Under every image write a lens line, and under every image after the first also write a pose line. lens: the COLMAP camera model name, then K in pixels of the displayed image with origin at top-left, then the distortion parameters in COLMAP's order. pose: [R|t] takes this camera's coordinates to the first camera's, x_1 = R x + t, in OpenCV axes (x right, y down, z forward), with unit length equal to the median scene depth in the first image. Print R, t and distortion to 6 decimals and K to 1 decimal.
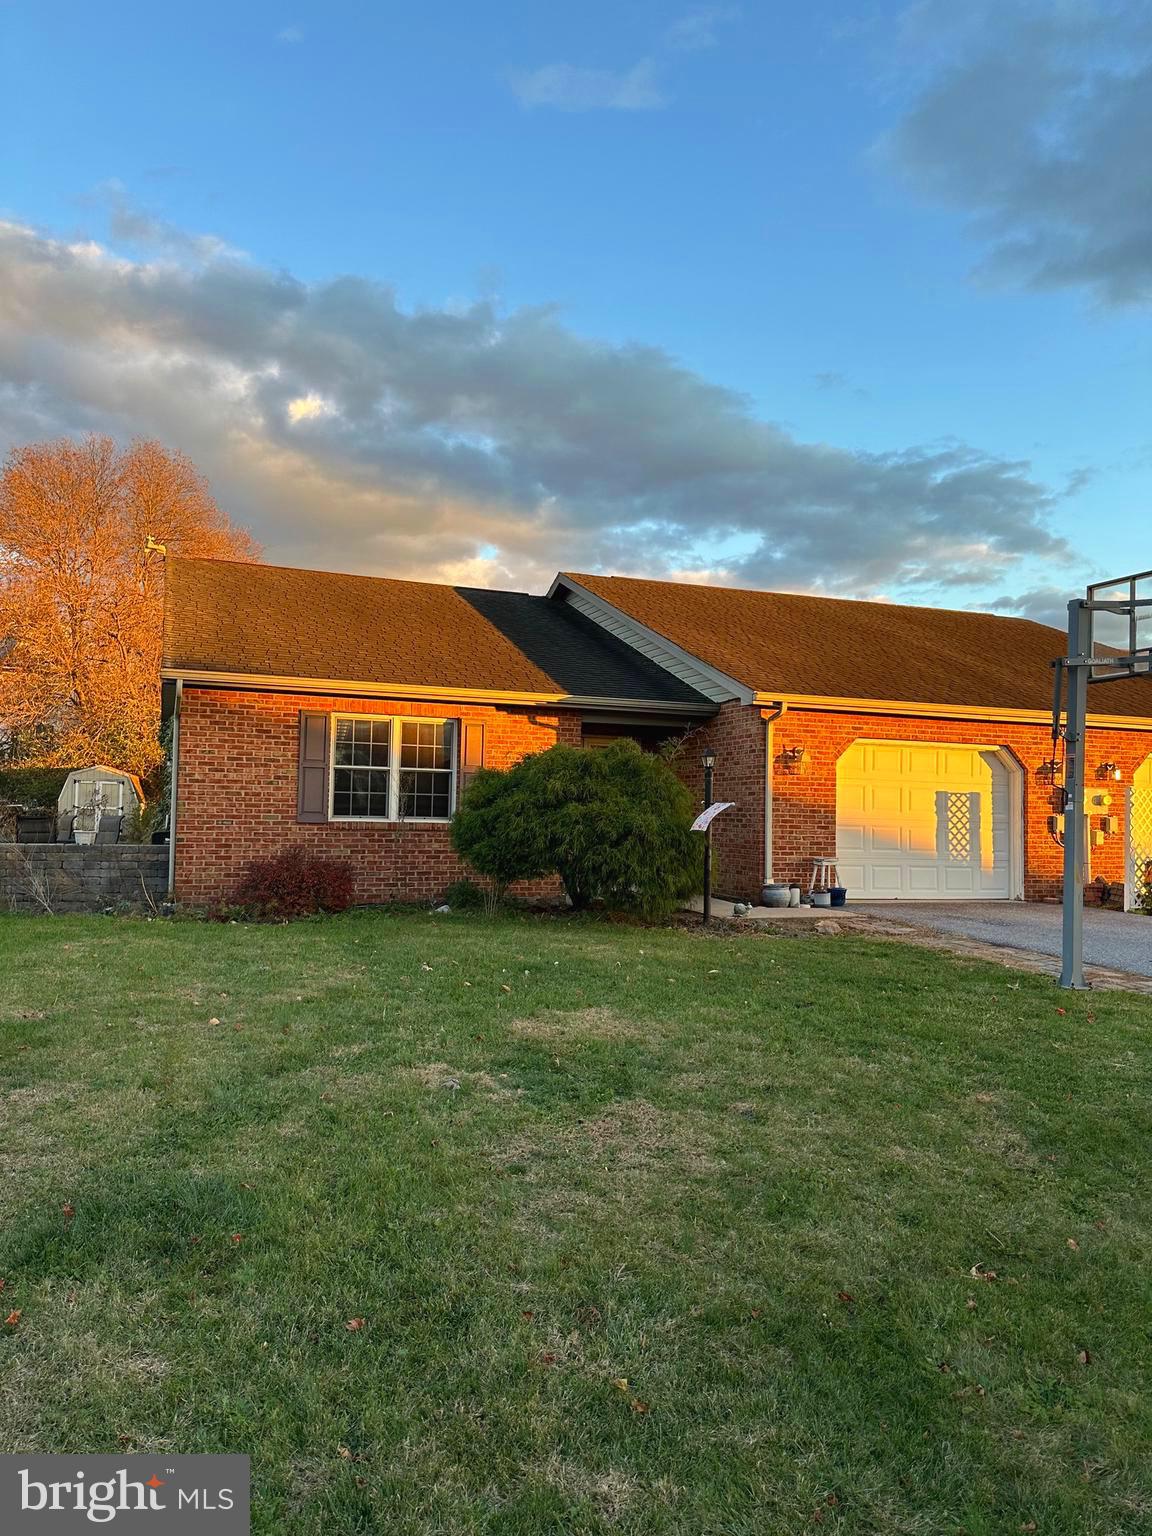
lens RADIAL K [[1085.7, 0, 571.8], [0, 1085.7, 774.6], [0, 0, 1]] dist [0.187263, -0.383992]
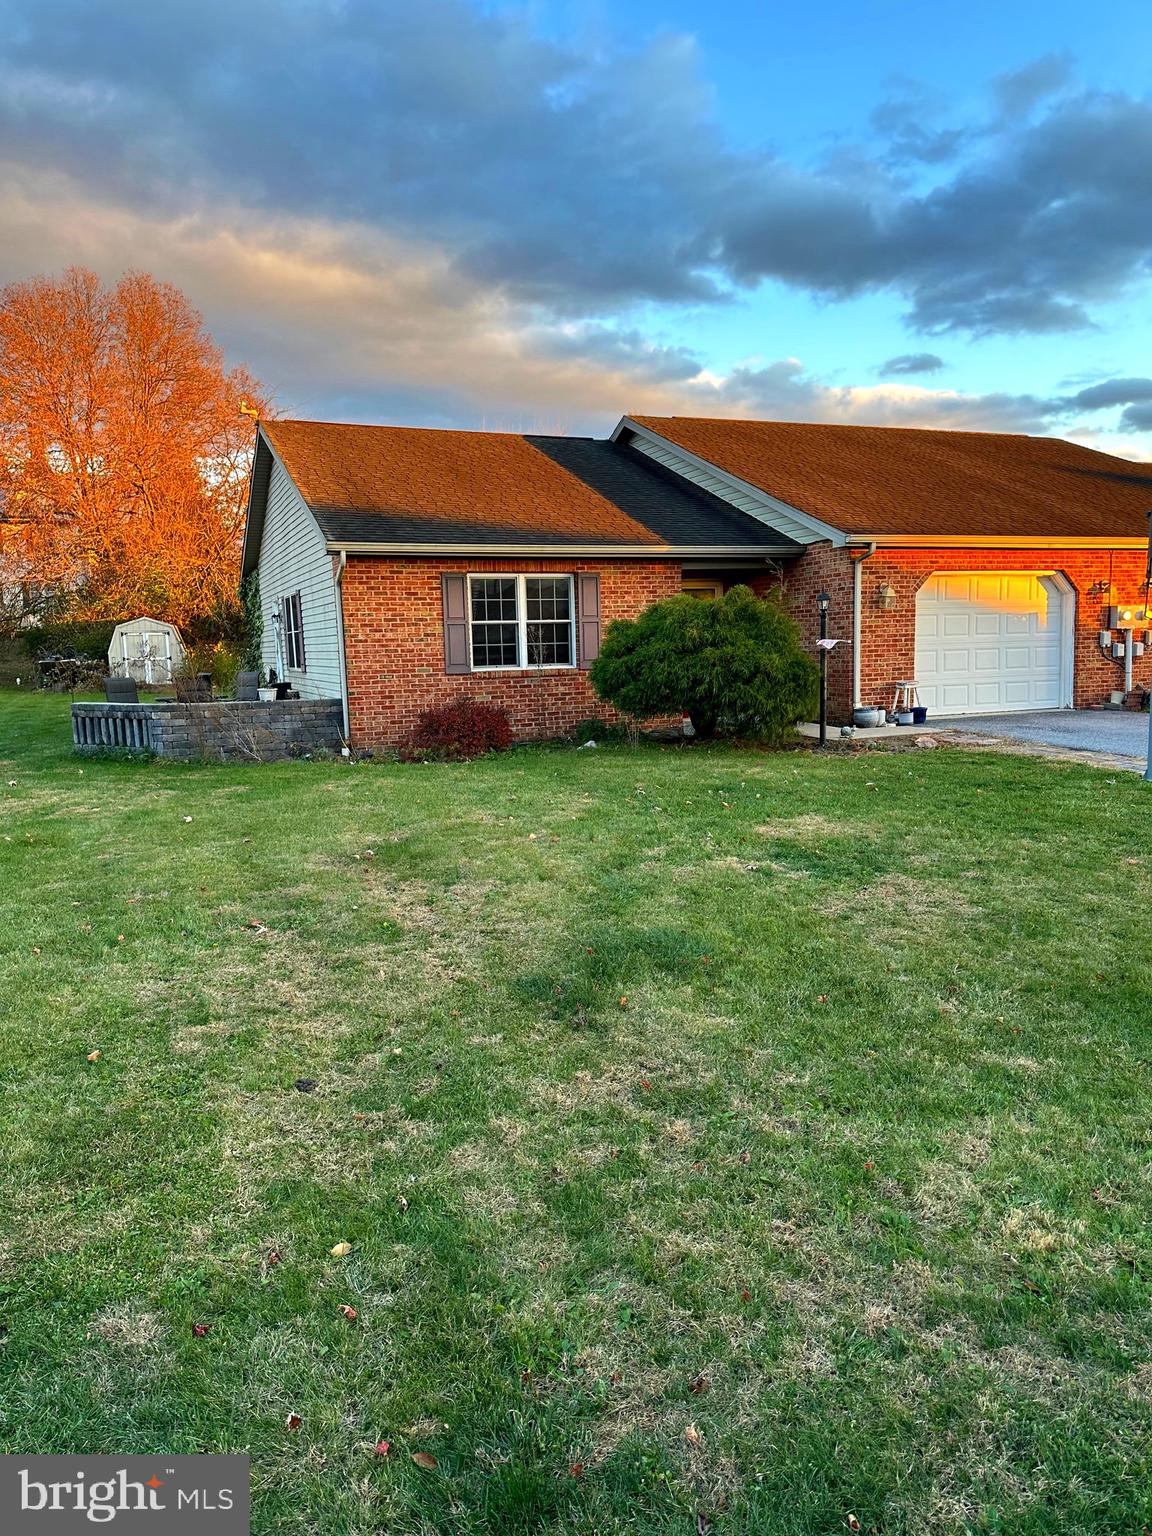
lens RADIAL K [[1085.7, 0, 571.8], [0, 1085.7, 774.6], [0, 0, 1]] dist [0.187263, -0.383992]
pose [[0.998747, -0.048585, 0.011989, -0.134491], [0.046076, 0.986277, 0.158541, -0.025941], [-0.019527, -0.157790, 0.987280, -0.132019]]
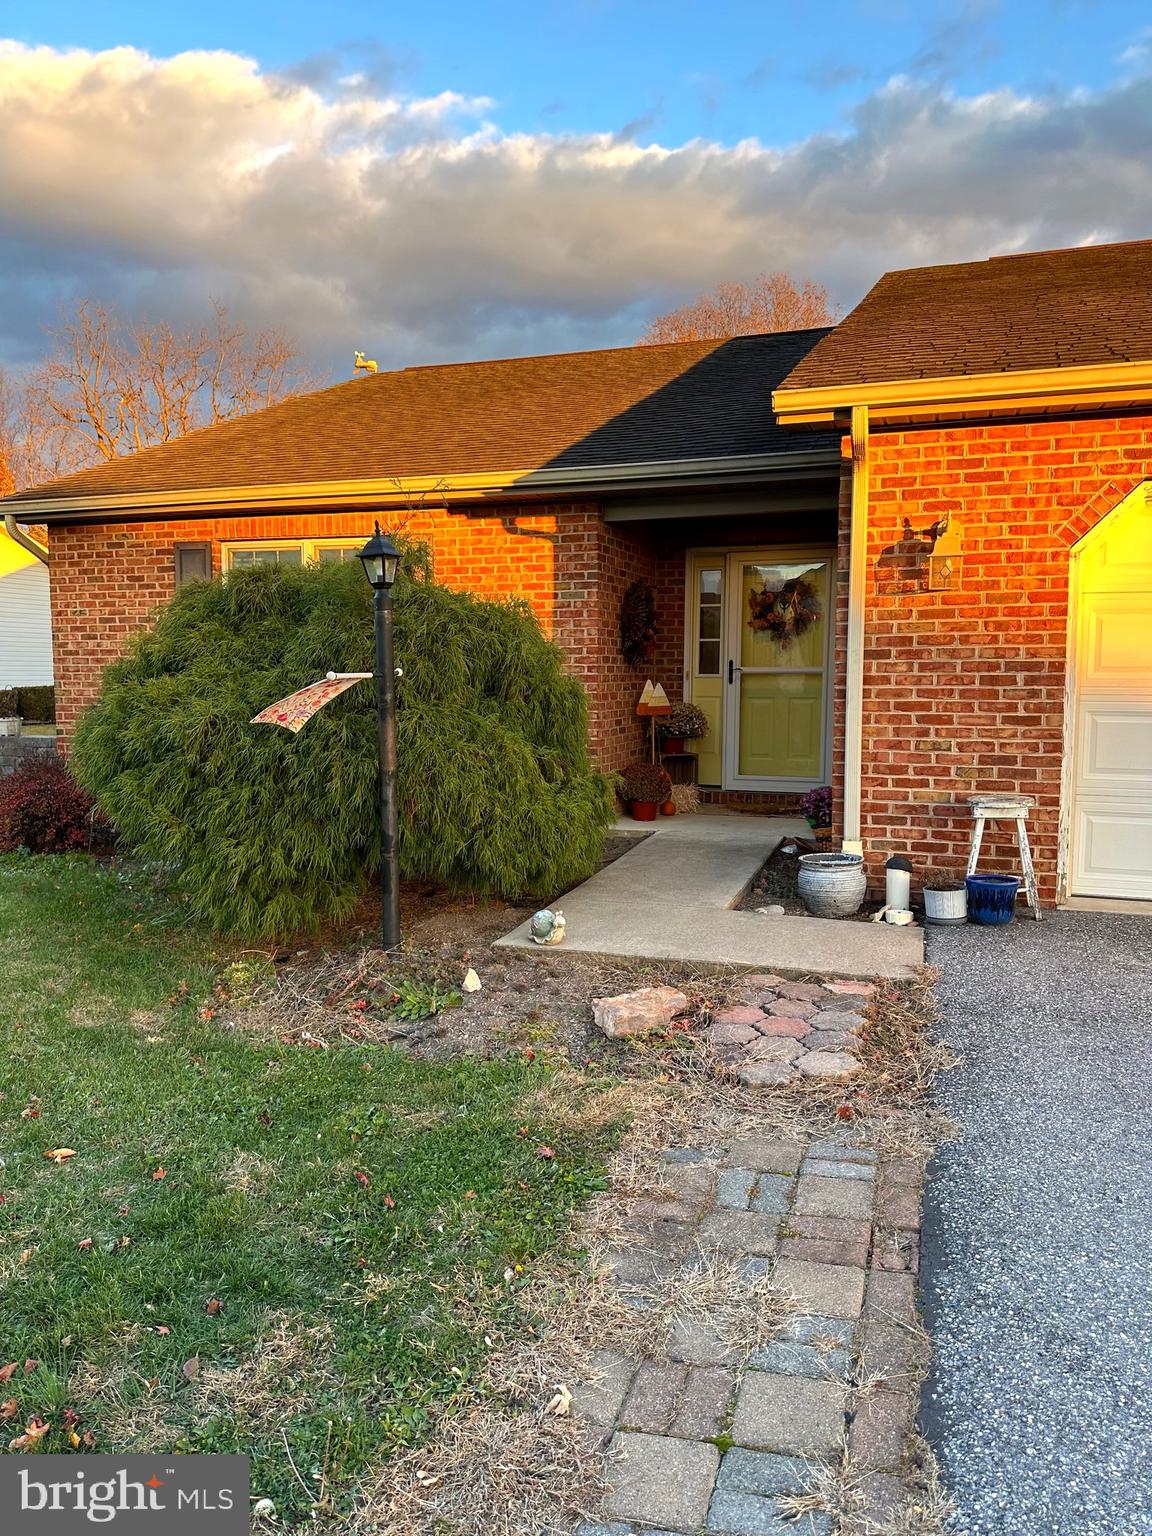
lens RADIAL K [[1085.7, 0, 571.8], [0, 1085.7, 774.6], [0, 0, 1]] dist [0.187263, -0.383992]
pose [[0.758636, 0.040133, -0.650278, 0.381442], [0.038224, 0.993640, 0.105917, 0.019710], [0.650393, -0.105208, 0.752277, 0.612328]]
